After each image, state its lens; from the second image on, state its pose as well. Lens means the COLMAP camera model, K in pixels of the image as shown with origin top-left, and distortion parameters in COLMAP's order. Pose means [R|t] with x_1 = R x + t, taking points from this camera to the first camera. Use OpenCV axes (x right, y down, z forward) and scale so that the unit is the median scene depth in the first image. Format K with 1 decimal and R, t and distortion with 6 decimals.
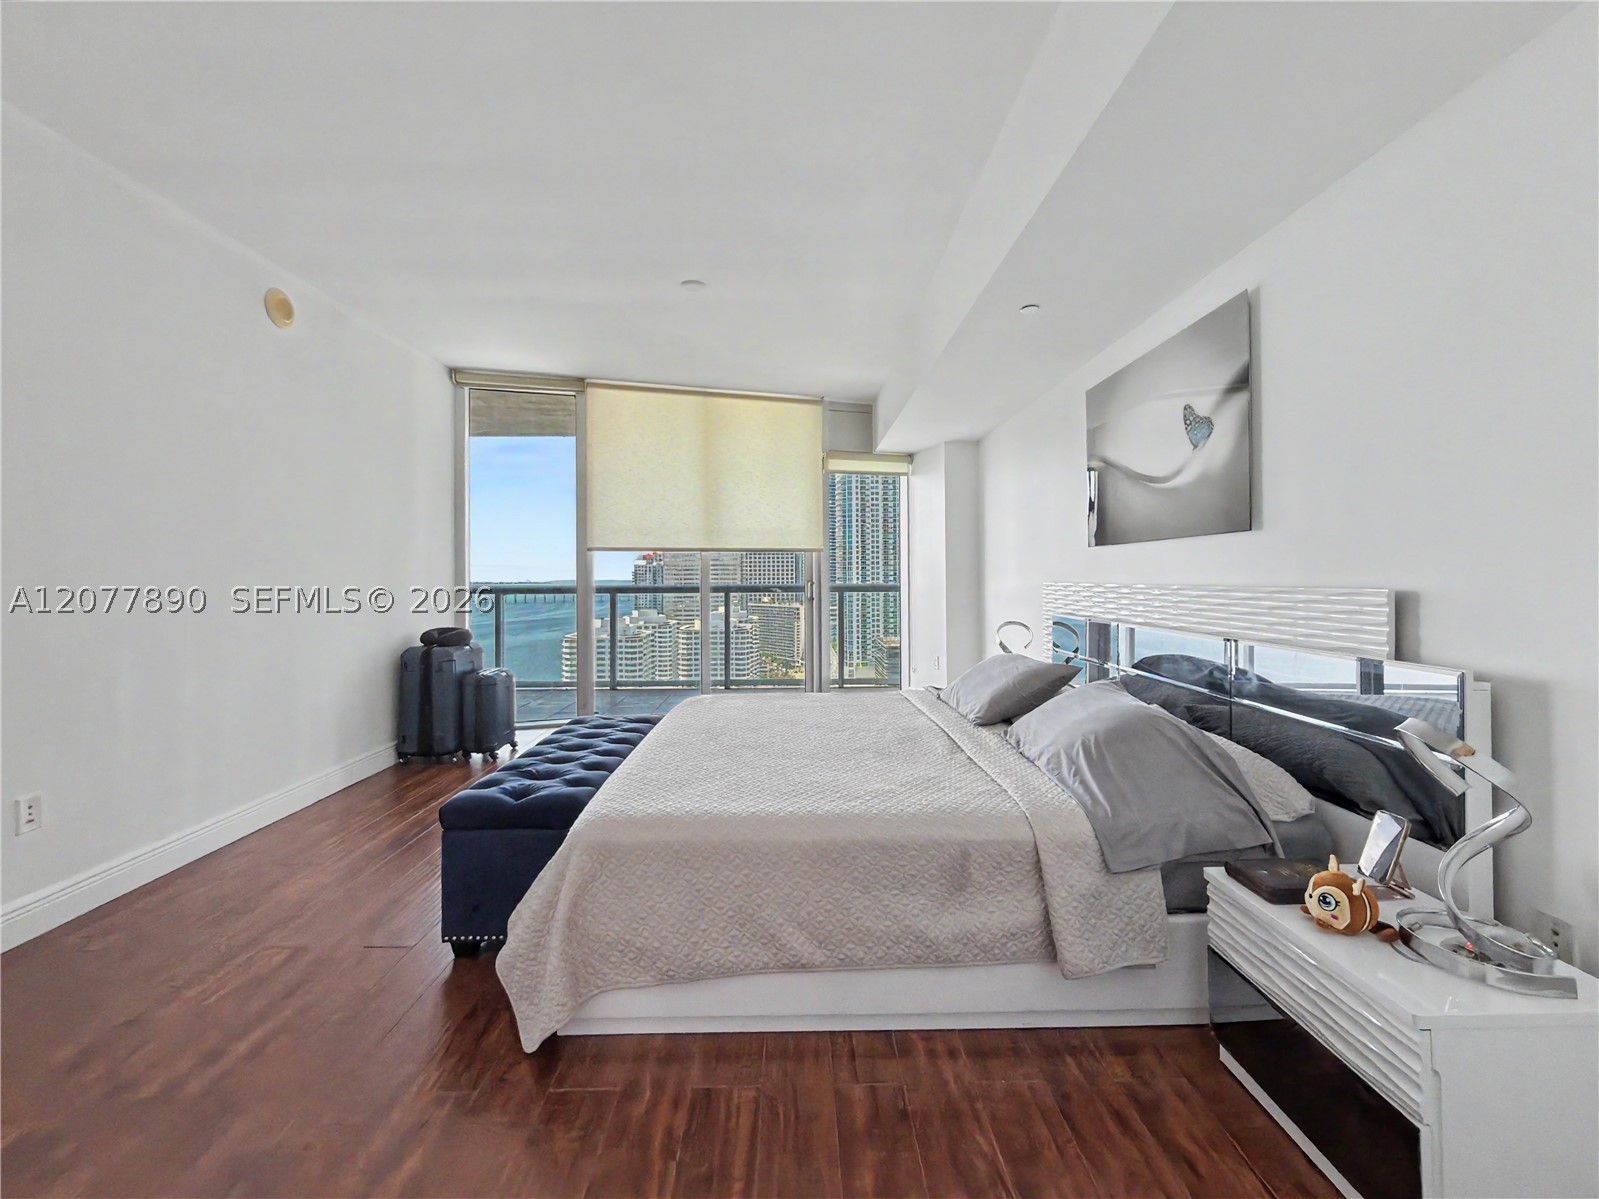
lens RADIAL K [[661.8, 0, 798.6], [0, 661.8, 571.3], [0, 0, 1]] dist [-0.000517, 0.000080]
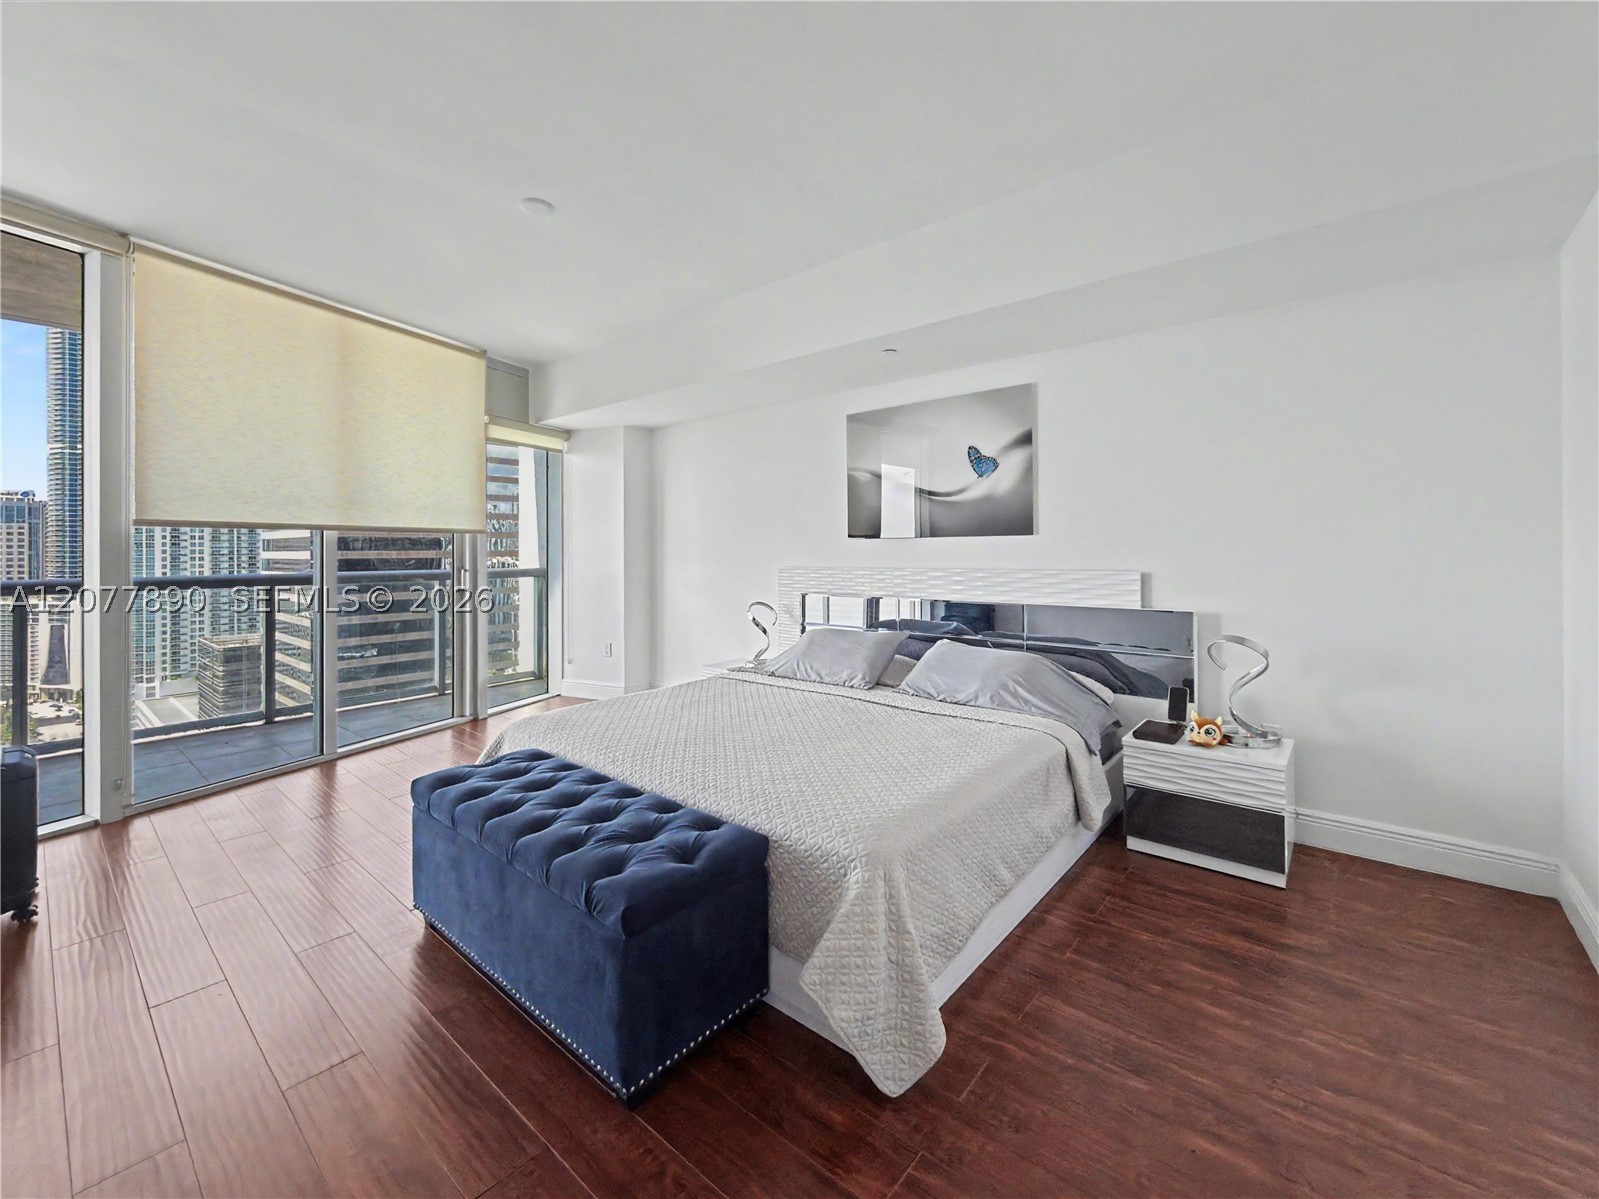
lens RADIAL K [[675.2, 0, 772.5], [0, 675.2, 547.8], [0, 0, 1]] dist [0.002314, -0.000318]
pose [[0.665714, 0.008811, 0.746155, -0.611052], [-0.005807, 0.999961, -0.006628, -0.010827], [-0.746185, 0.000080, 0.665739, 0.248933]]
